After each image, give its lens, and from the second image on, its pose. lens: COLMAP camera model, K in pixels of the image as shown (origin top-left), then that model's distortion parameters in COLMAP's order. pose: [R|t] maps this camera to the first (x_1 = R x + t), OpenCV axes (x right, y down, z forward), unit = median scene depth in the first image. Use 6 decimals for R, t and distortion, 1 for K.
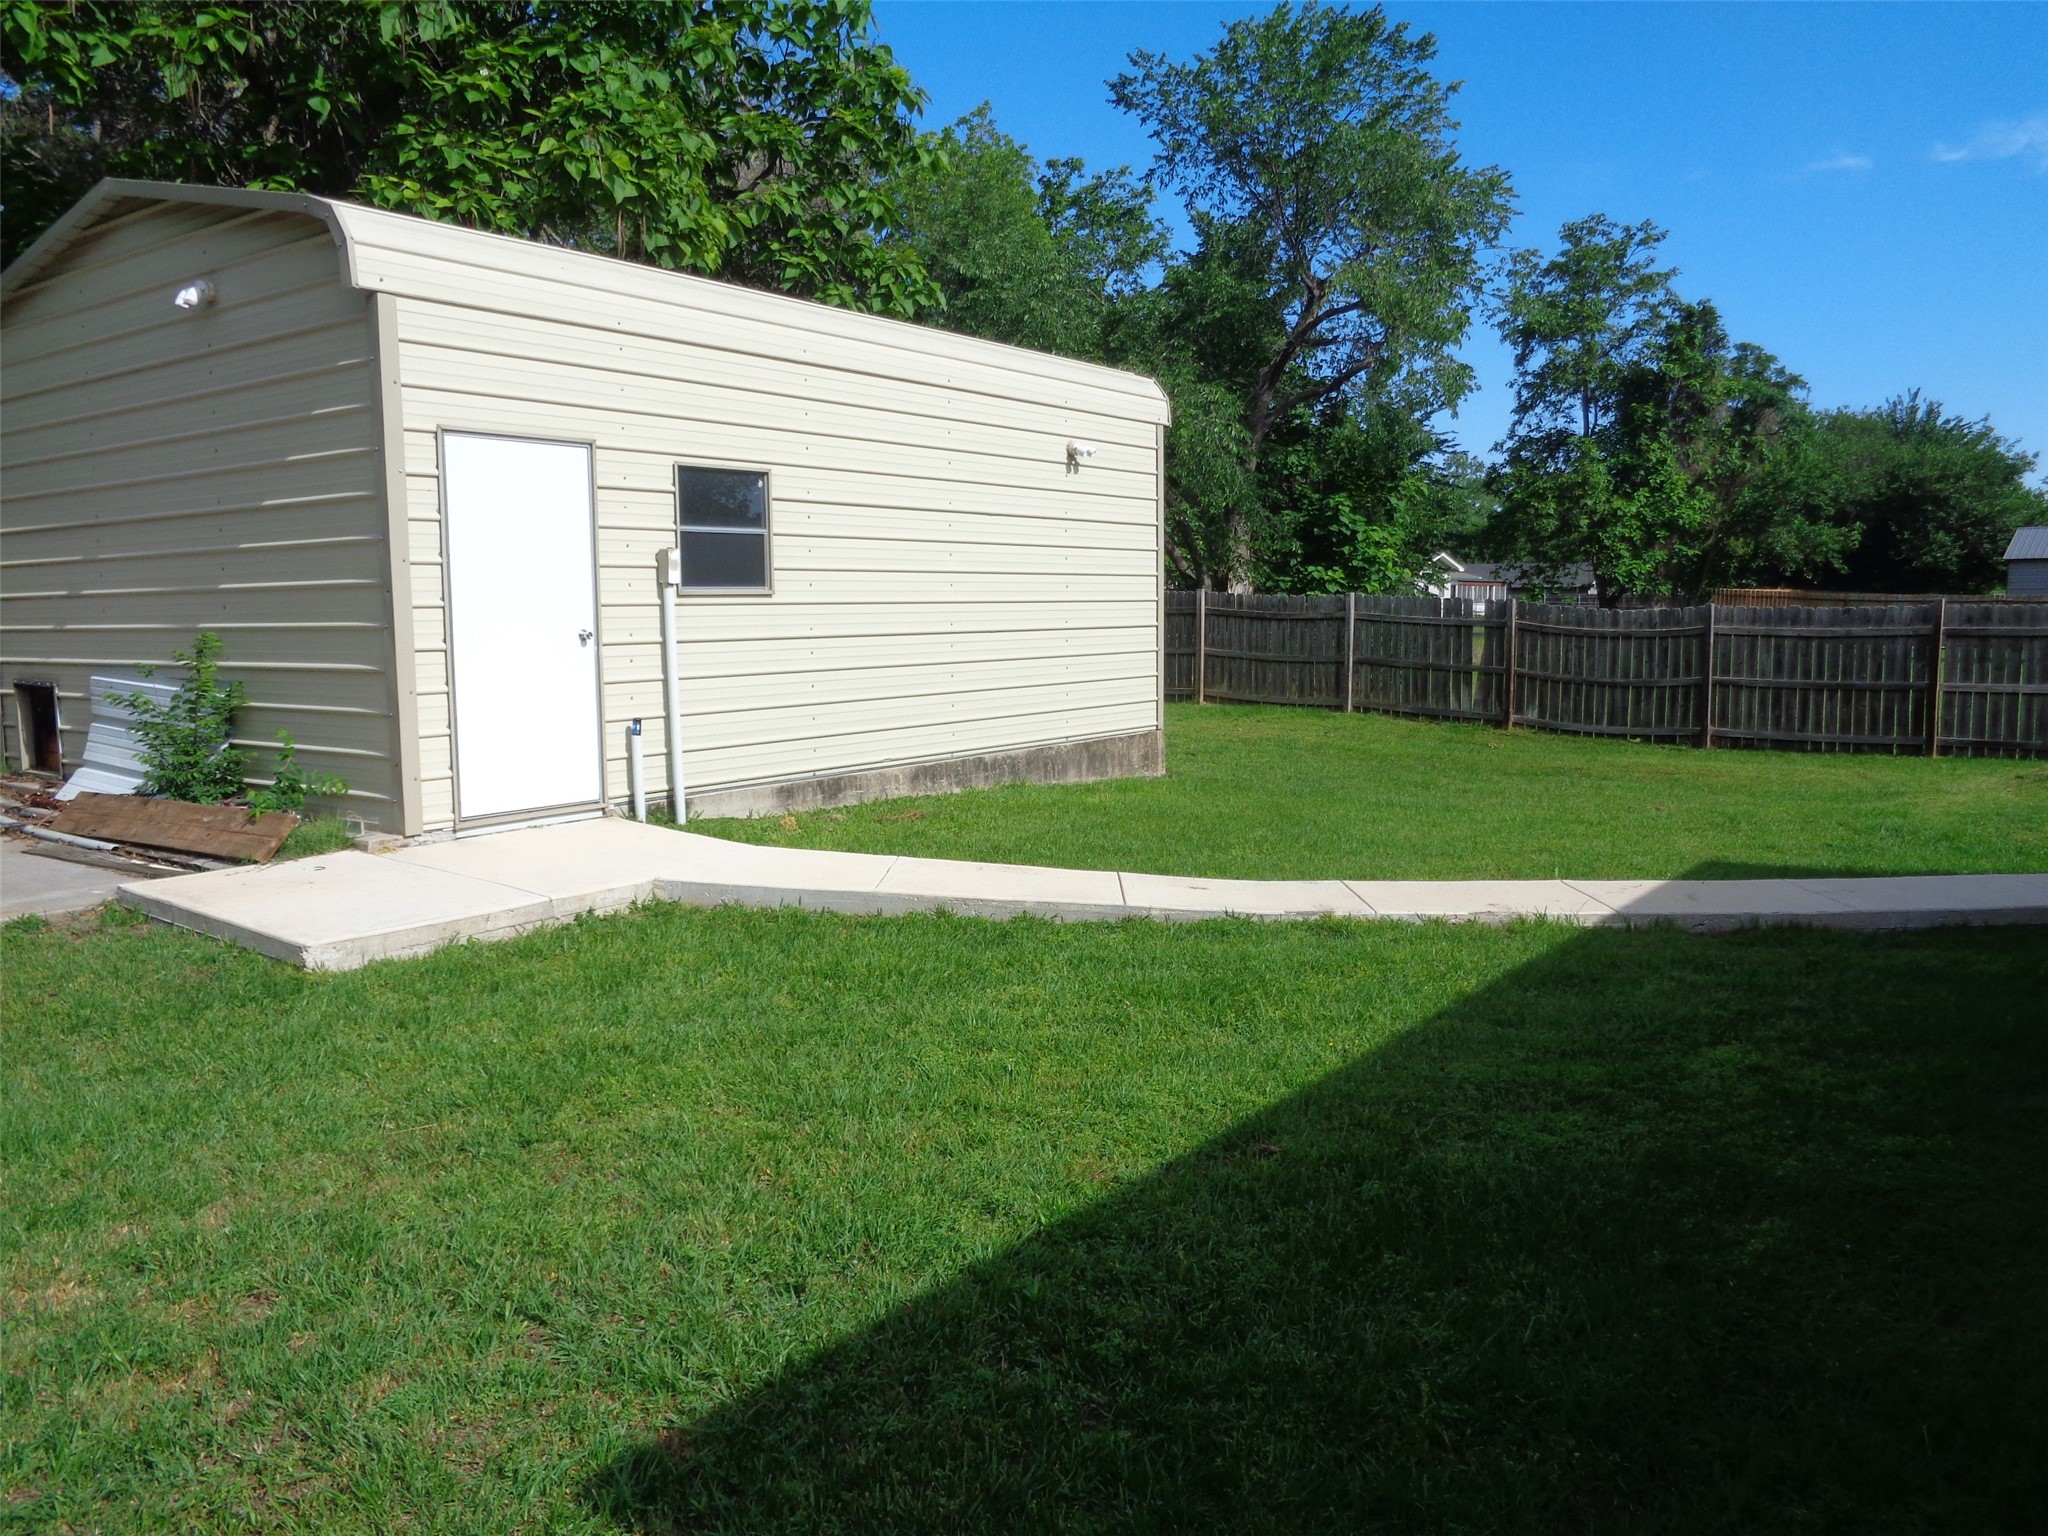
lens RADIAL K [[1509.5, 0, 1024.4], [0, 1509.5, 765.7], [0, 0, 1]] dist [-0.013393, 0.005938]
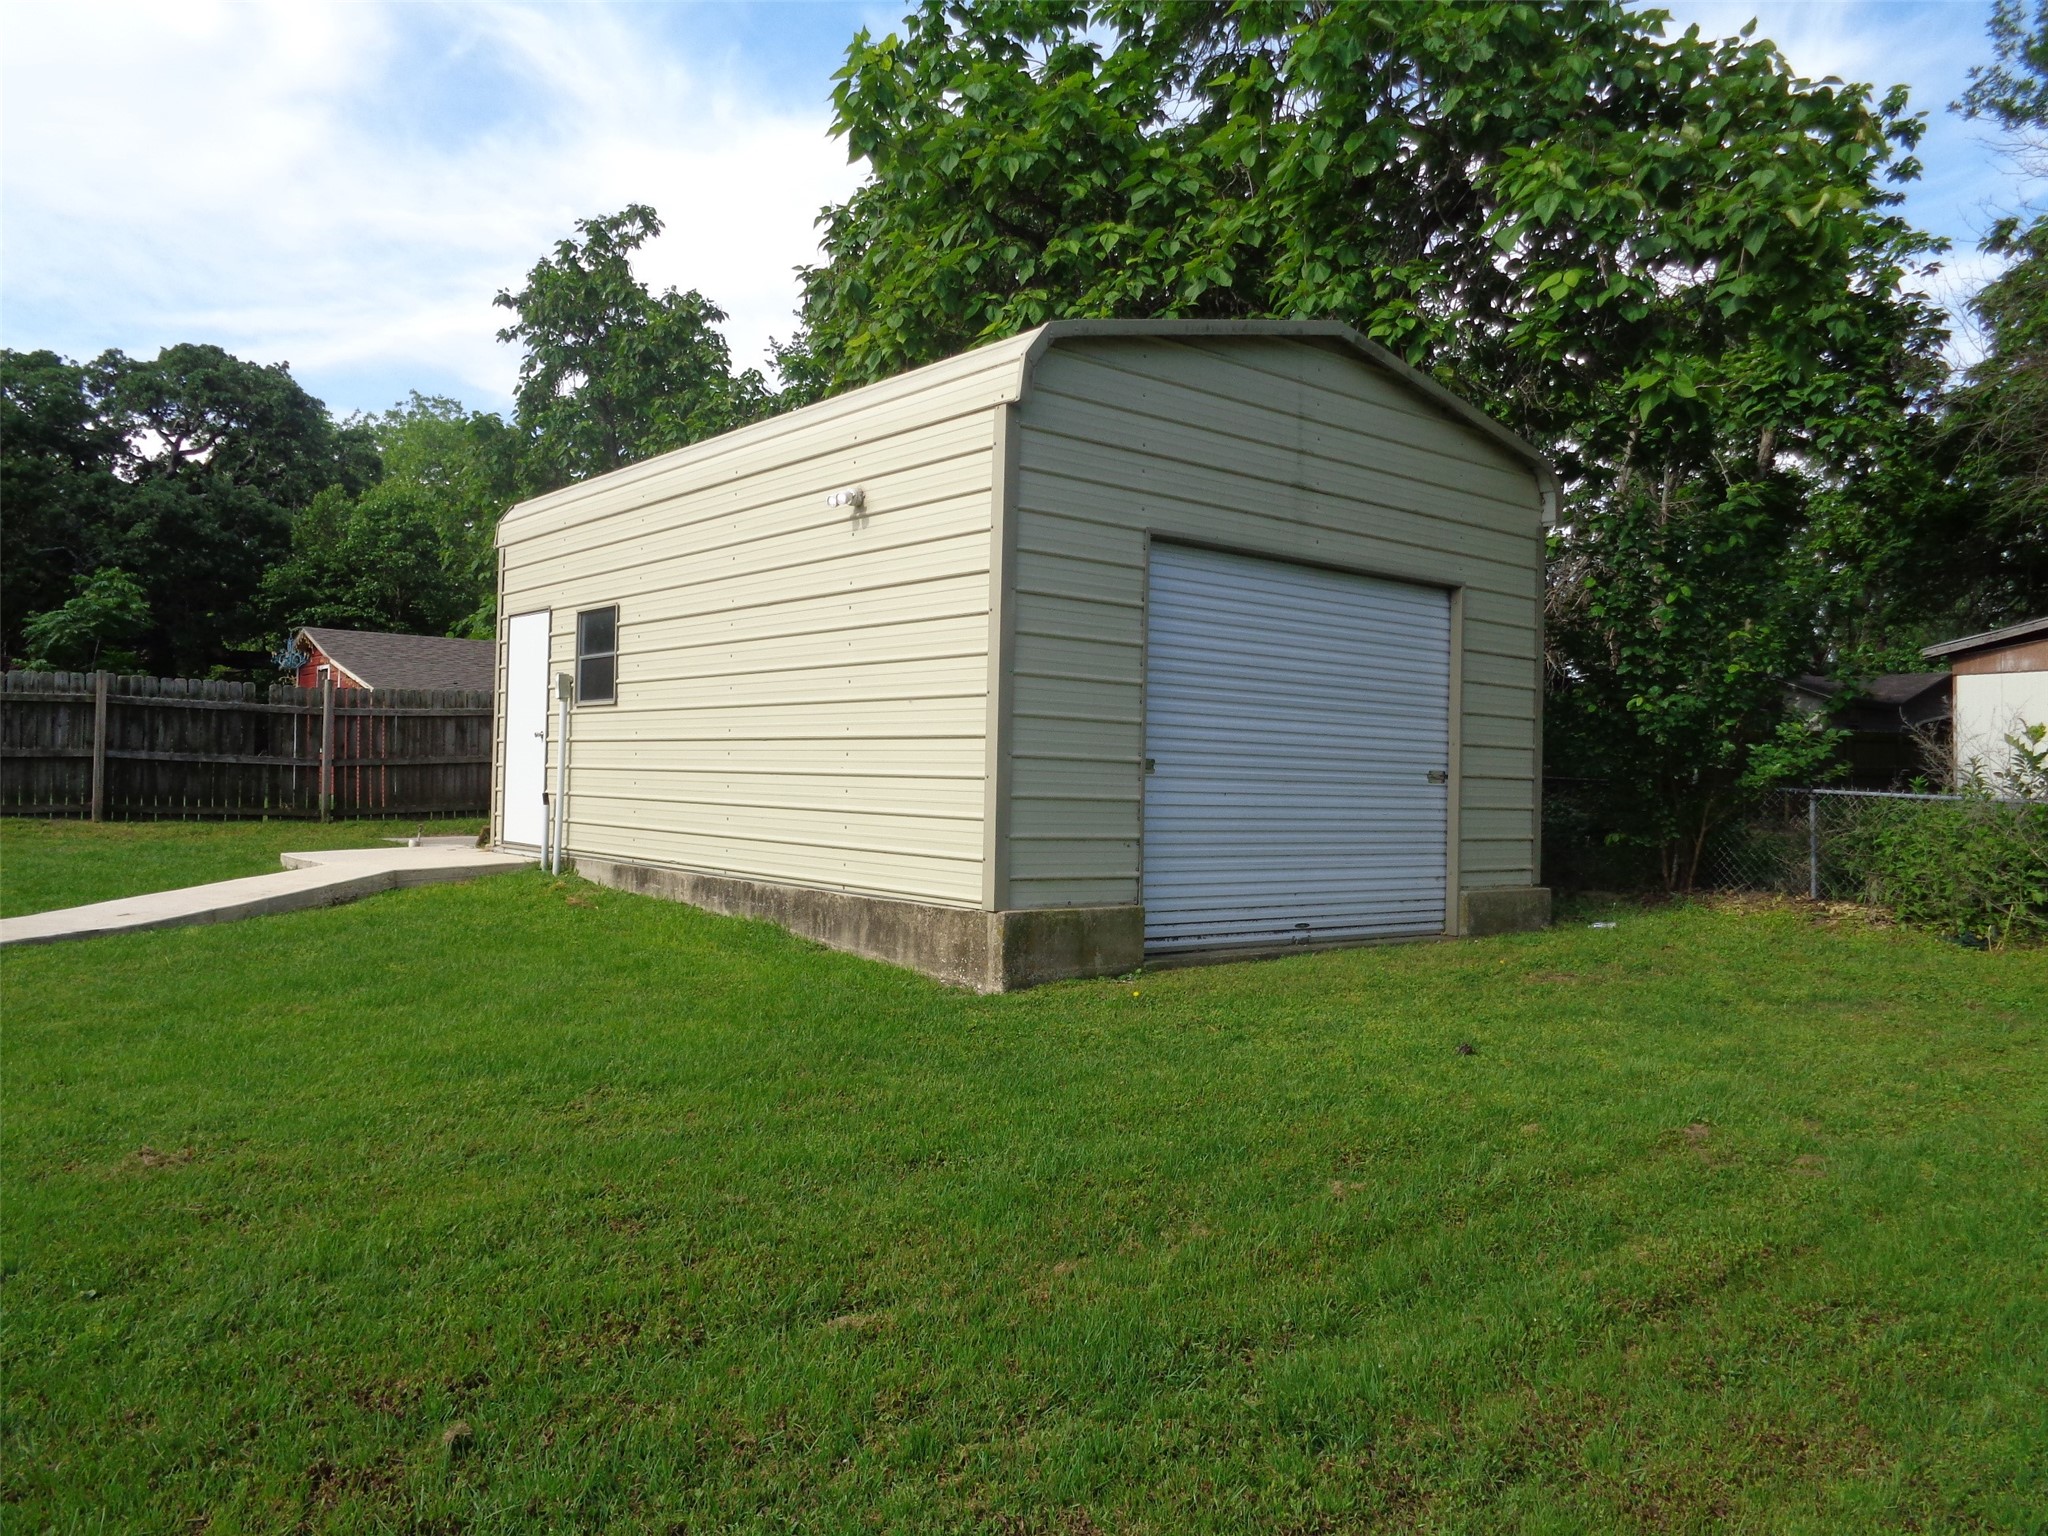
lens RADIAL K [[1509.5, 0, 1020.0], [0, 1509.5, 755.8], [0, 0, 1]] dist [-0.013393, 0.005938]
pose [[-0.253479, -0.008837, -0.967300, 0.699955], [-0.121796, 0.992292, 0.022851, -0.105967], [0.959643, 0.123606, -0.252602, 1.232518]]
